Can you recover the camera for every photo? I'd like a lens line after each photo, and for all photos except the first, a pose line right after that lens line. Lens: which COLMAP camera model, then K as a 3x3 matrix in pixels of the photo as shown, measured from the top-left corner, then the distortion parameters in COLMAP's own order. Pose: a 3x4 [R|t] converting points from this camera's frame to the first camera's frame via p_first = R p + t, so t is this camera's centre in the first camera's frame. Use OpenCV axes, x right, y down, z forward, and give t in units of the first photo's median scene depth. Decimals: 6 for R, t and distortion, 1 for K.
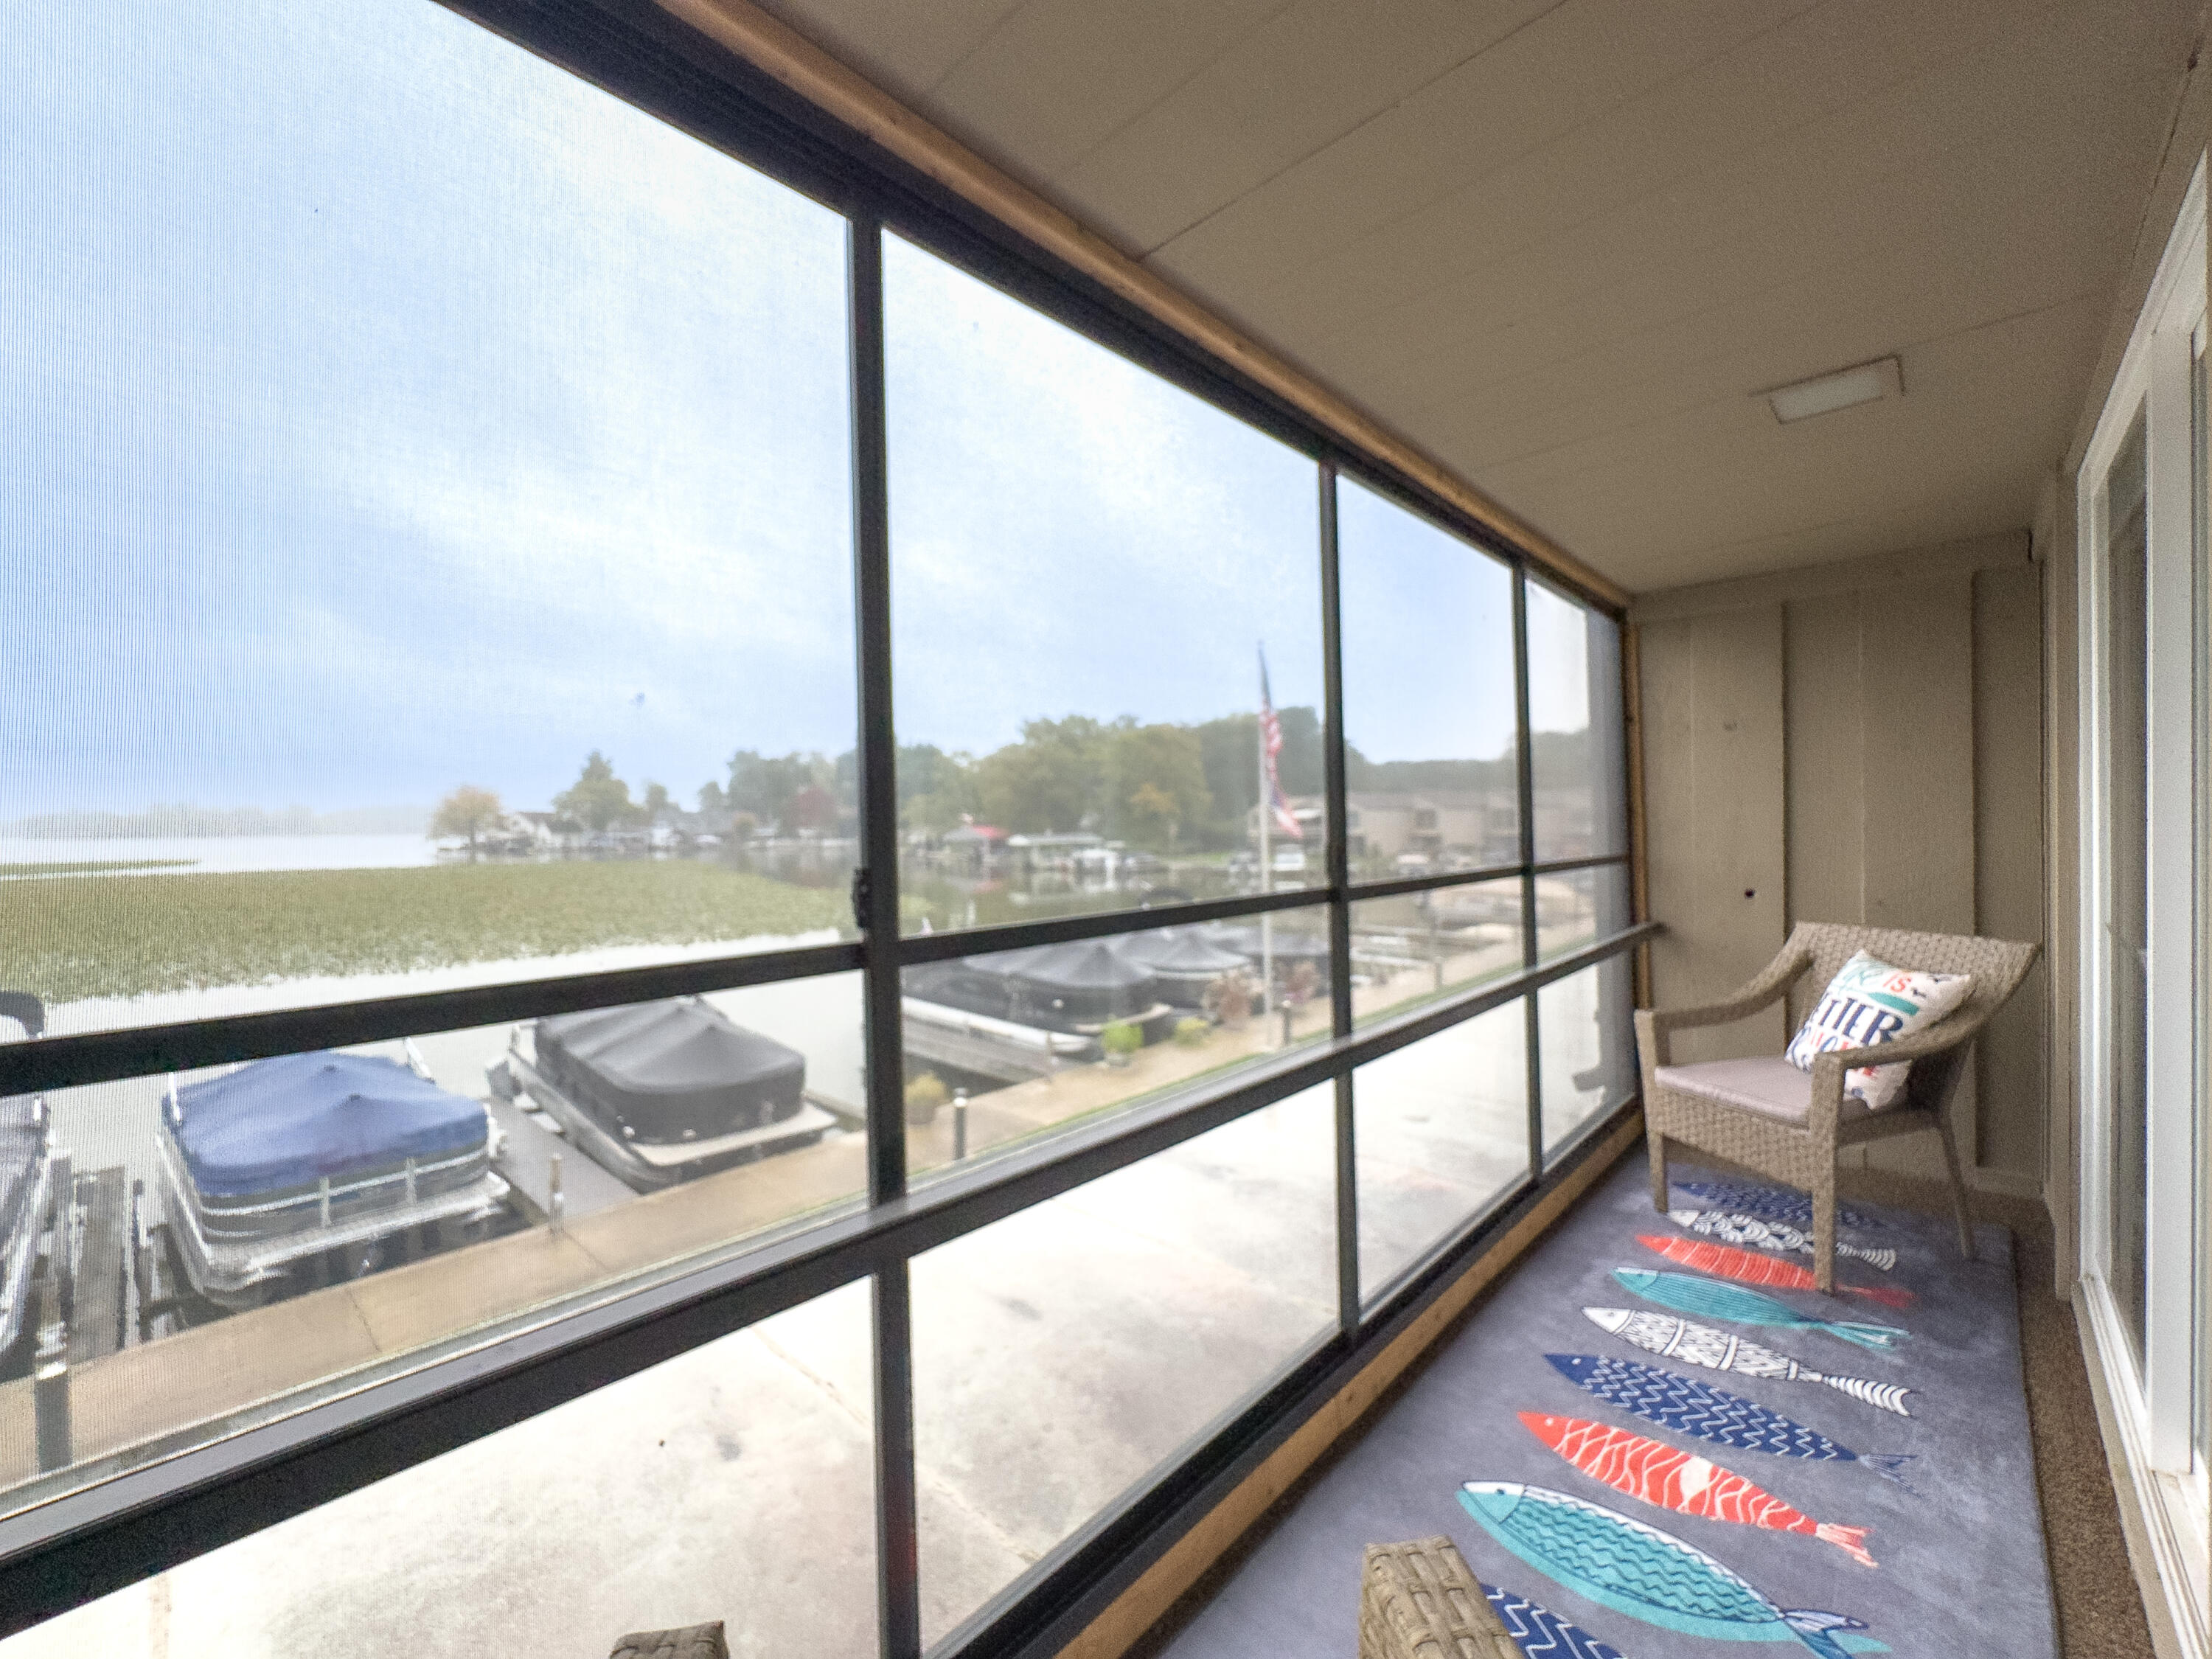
lens RADIAL K [[891.9, 0, 1112.6], [0, 891.9, 834.0], [0, 0, 1]] dist [-0.007622, 0.002191]
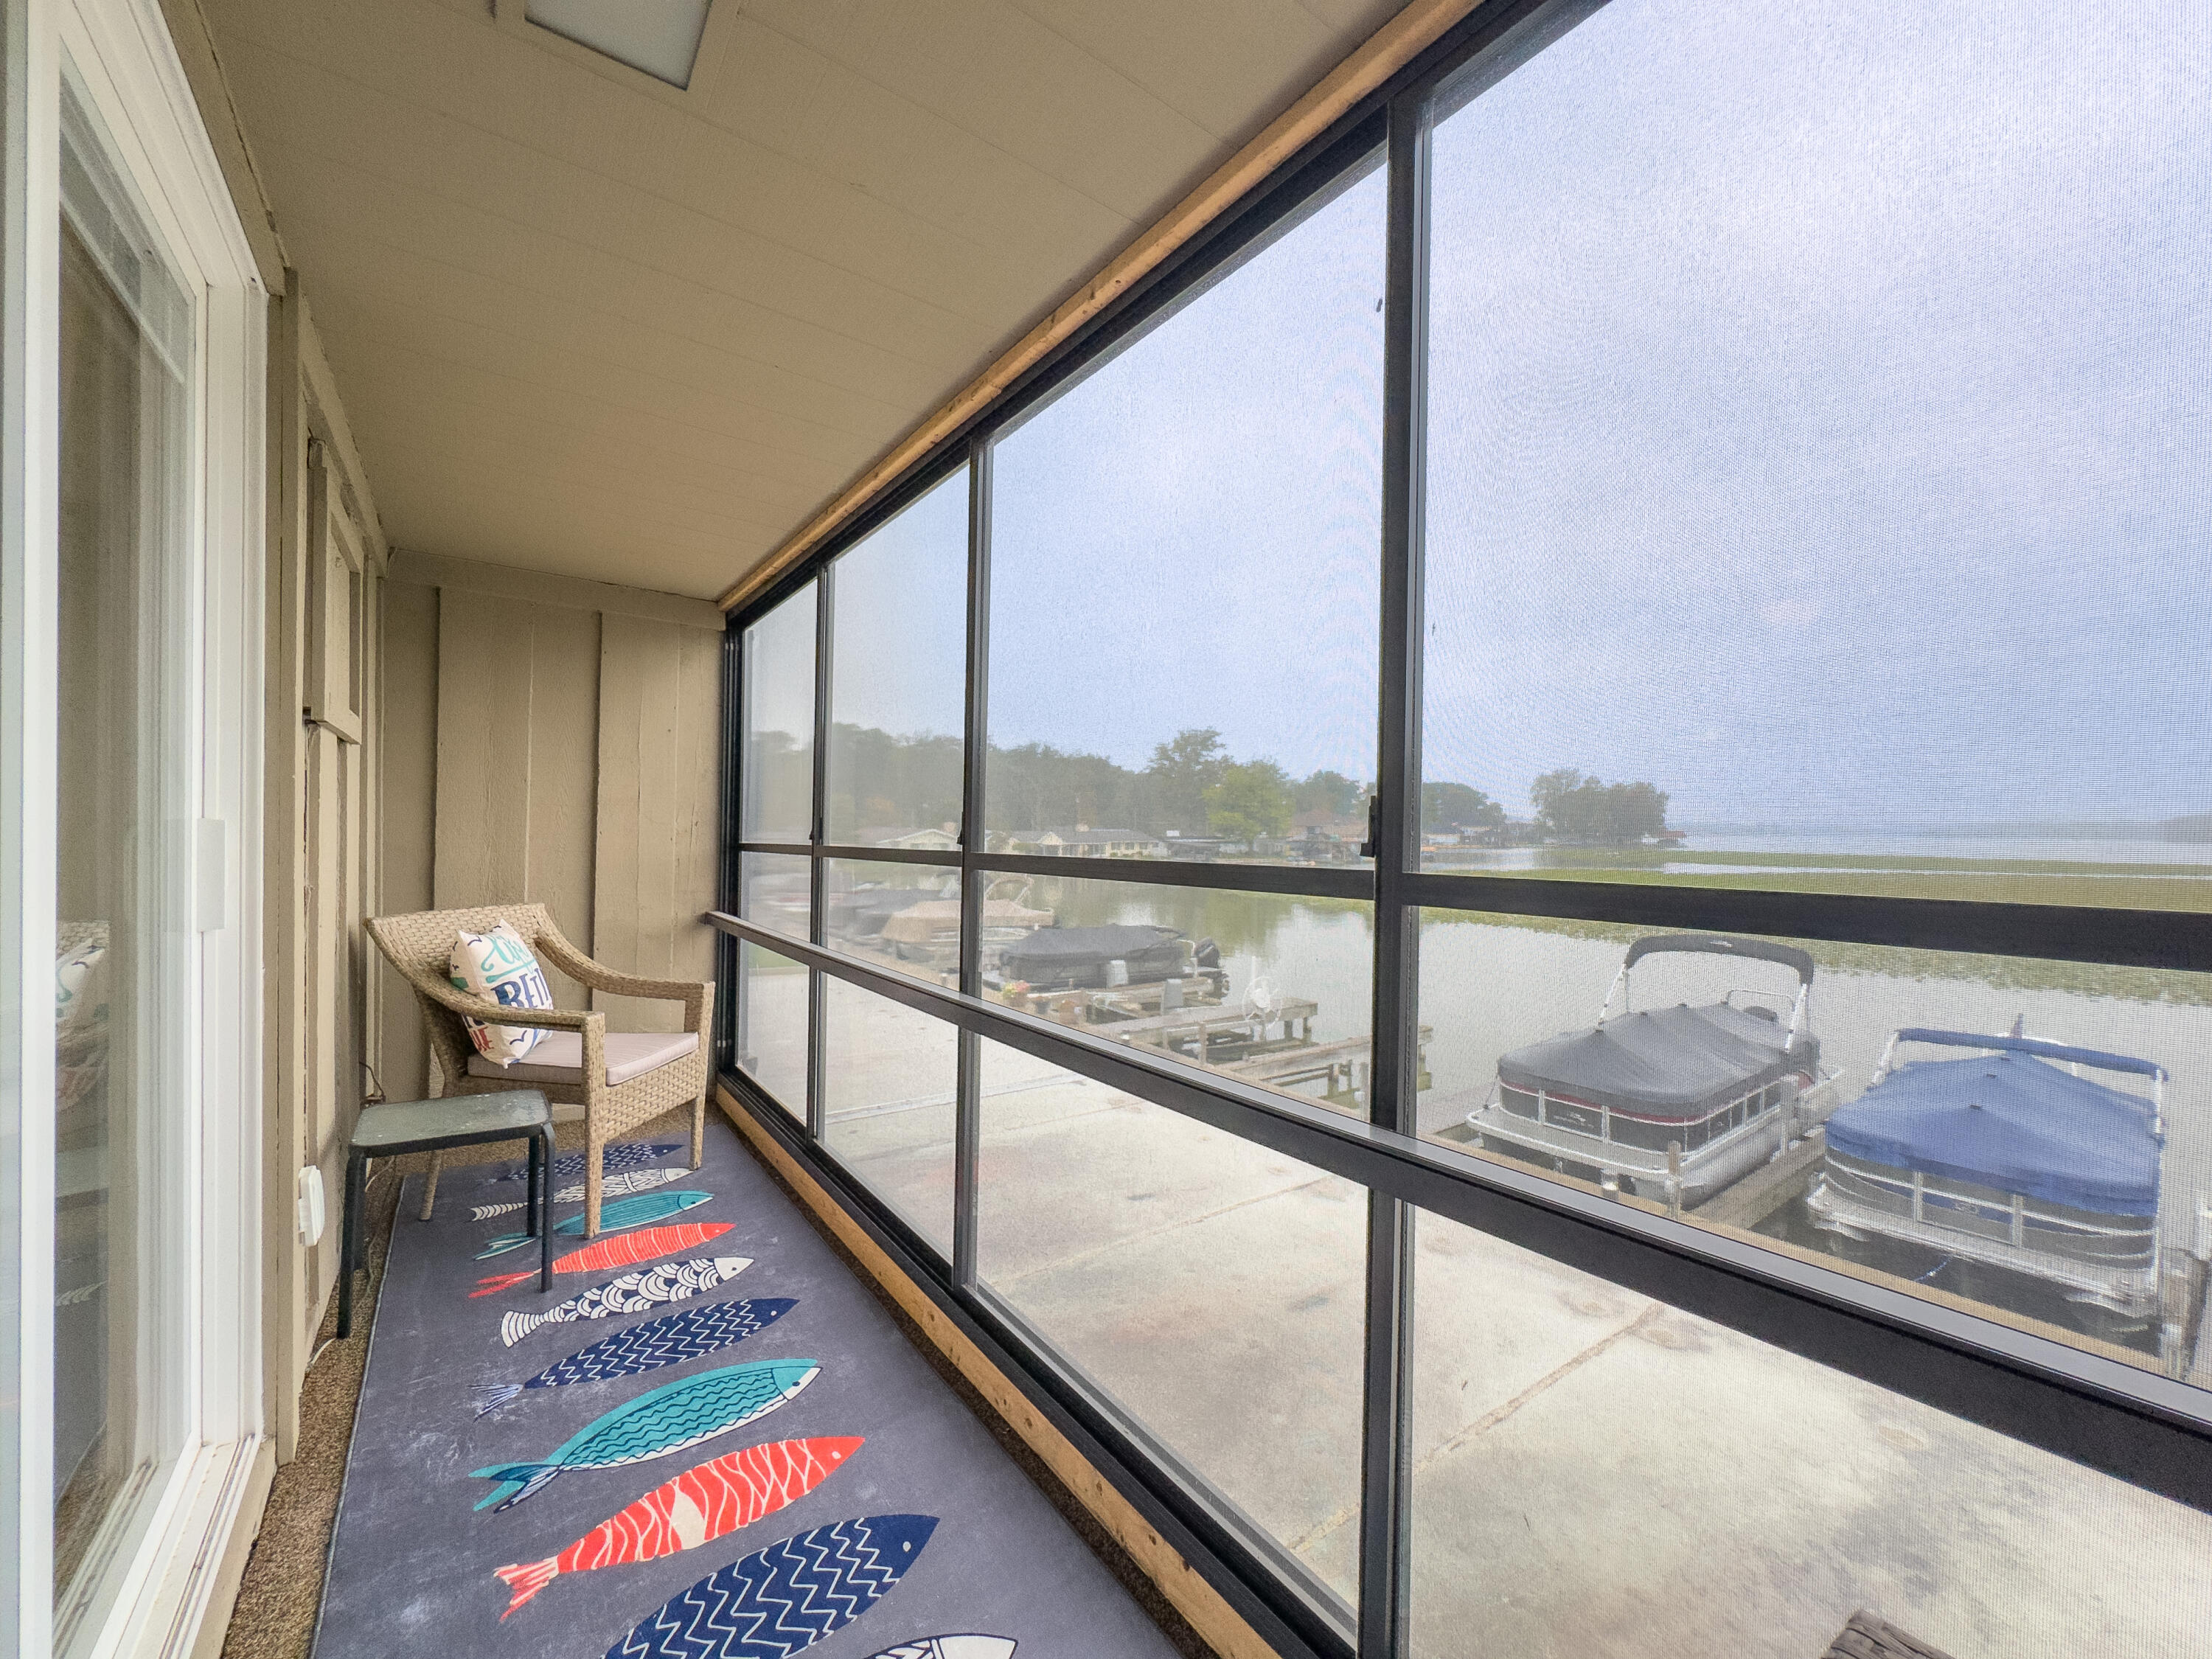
lens RADIAL K [[891.9, 0, 1114.1], [0, 891.9, 830.2], [0, 0, 1]] dist [-0.007622, 0.002191]
pose [[-0.185396, 0.006873, -0.982640, 1.370128], [-0.013878, 0.999857, 0.009612, 0.024648], [0.982566, 0.015419, -0.185274, 1.493904]]
